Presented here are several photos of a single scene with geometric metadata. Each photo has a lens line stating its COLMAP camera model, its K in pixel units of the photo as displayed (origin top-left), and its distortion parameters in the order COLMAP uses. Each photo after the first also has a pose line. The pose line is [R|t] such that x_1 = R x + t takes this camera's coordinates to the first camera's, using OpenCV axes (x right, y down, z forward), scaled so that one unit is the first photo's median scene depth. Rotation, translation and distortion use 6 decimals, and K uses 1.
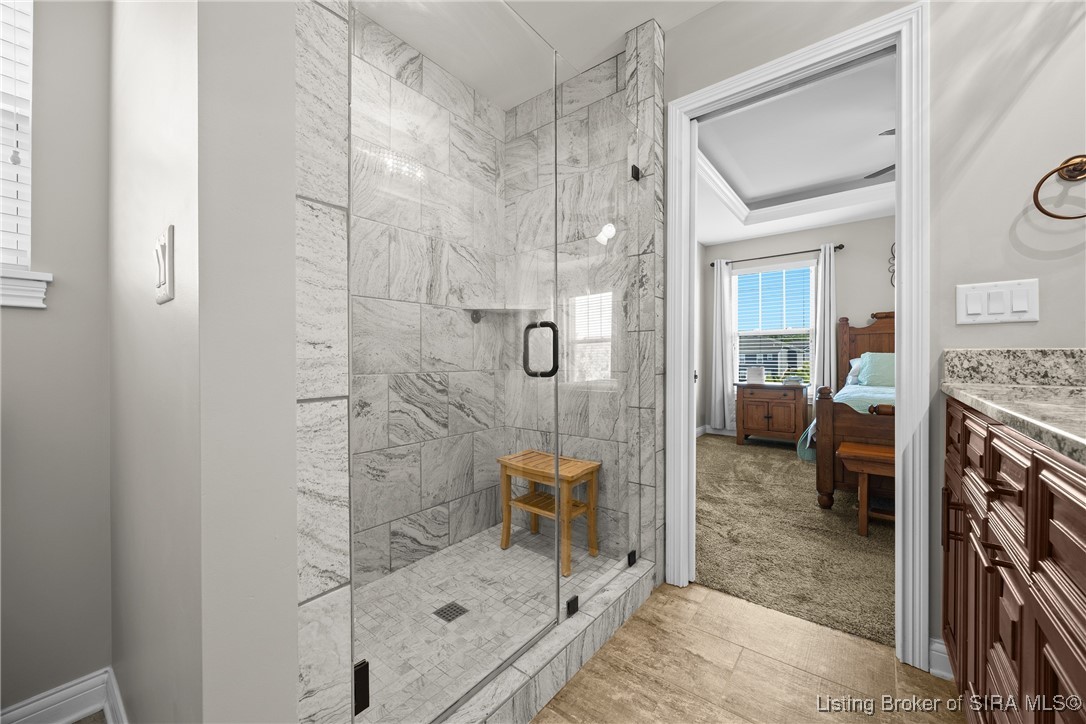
lens RADIAL K [[416.8, 0, 543.0], [0, 416.8, 361.5], [0, 0, 1]] dist [0.002353, -0.000660]
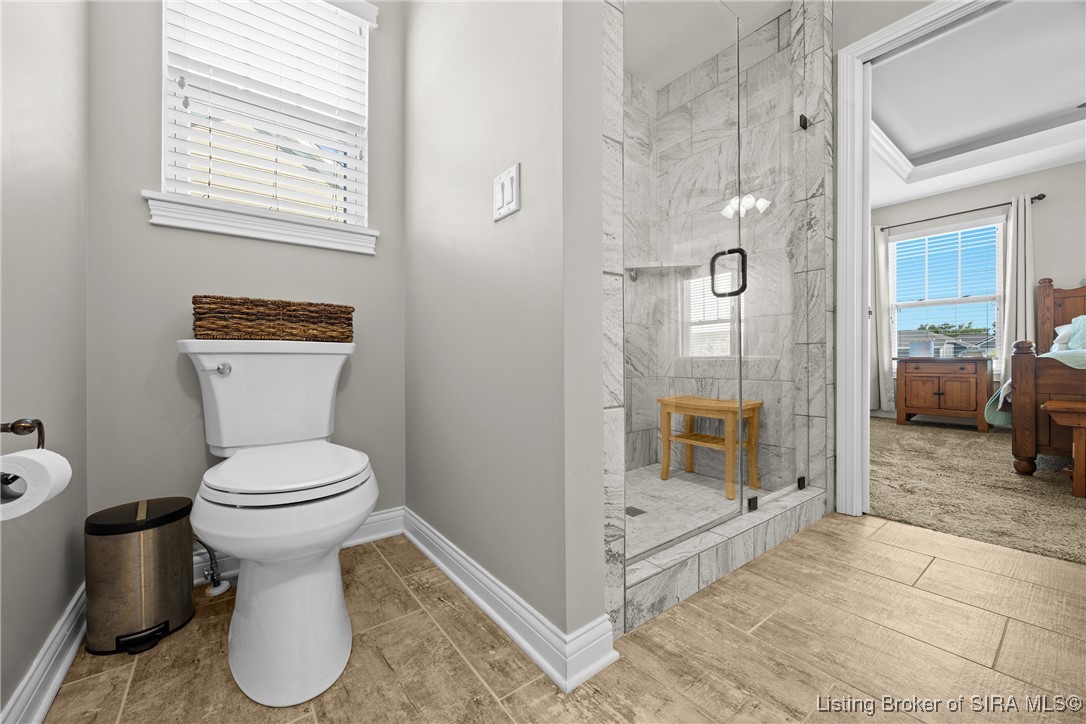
lens RADIAL K [[416.8, 0, 540.4], [0, 416.8, 359.3], [0, 0, 1]] dist [0.002353, -0.000660]
pose [[0.969527, 0.003222, -0.244964, -0.160200], [-0.004831, 0.999971, -0.005967, 0.155631], [0.244937, 0.006969, 0.969514, -0.181373]]
